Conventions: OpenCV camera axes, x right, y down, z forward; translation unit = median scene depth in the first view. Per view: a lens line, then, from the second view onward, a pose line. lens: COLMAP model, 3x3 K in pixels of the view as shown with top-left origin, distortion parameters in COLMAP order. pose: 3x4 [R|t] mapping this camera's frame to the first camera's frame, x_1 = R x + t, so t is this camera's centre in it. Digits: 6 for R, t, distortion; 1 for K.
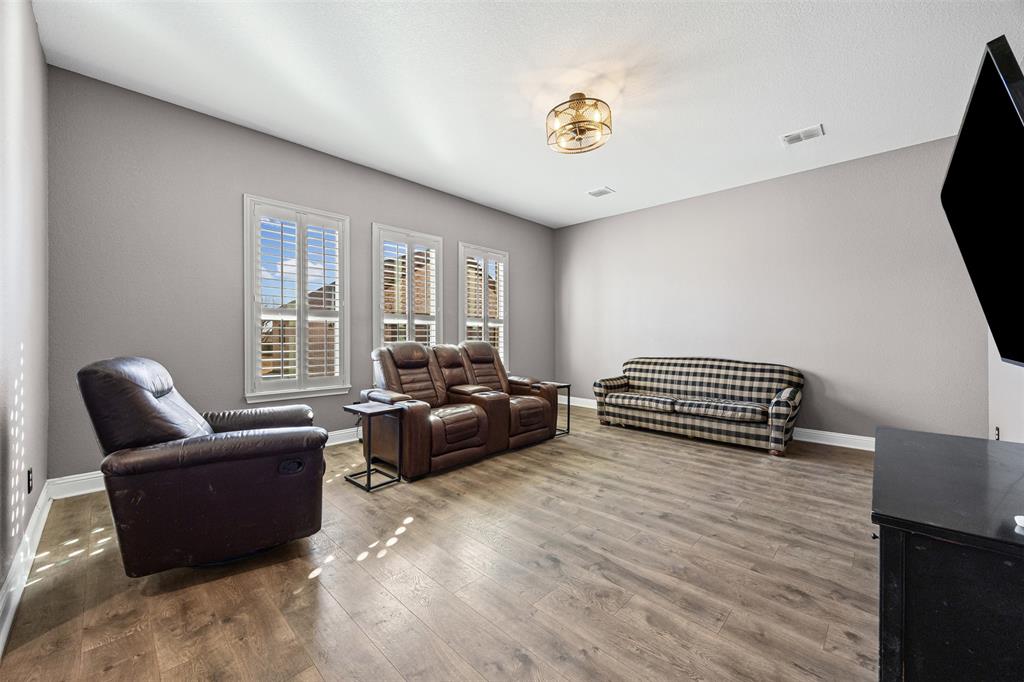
lens RADIAL K [[389.1, 0, 512.6], [0, 389.1, 339.0], [0, 0, 1]] dist [-0.000664, -0.000111]
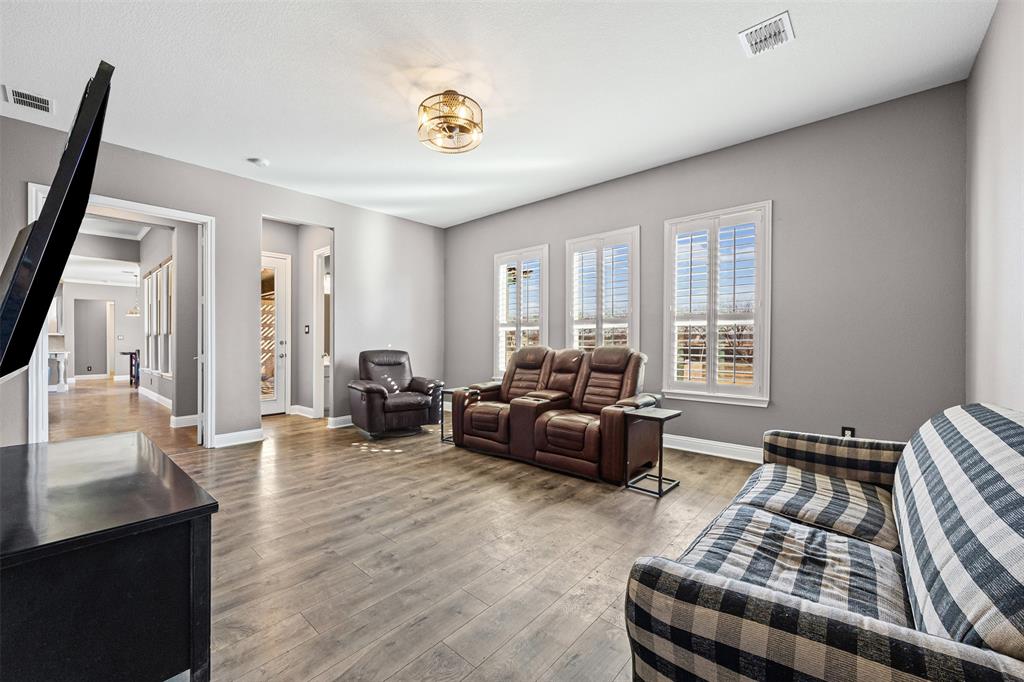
lens RADIAL K [[410.3, 0, 484.3], [0, 410.3, 342.5], [0, 0, 1]] dist [-0.000802, -0.000009]
pose [[0.012856, 0.000601, -0.999917, 1.139054], [-0.005759, 0.999983, 0.000527, -0.002469], [0.999901, 0.005752, 0.012860, 1.023793]]
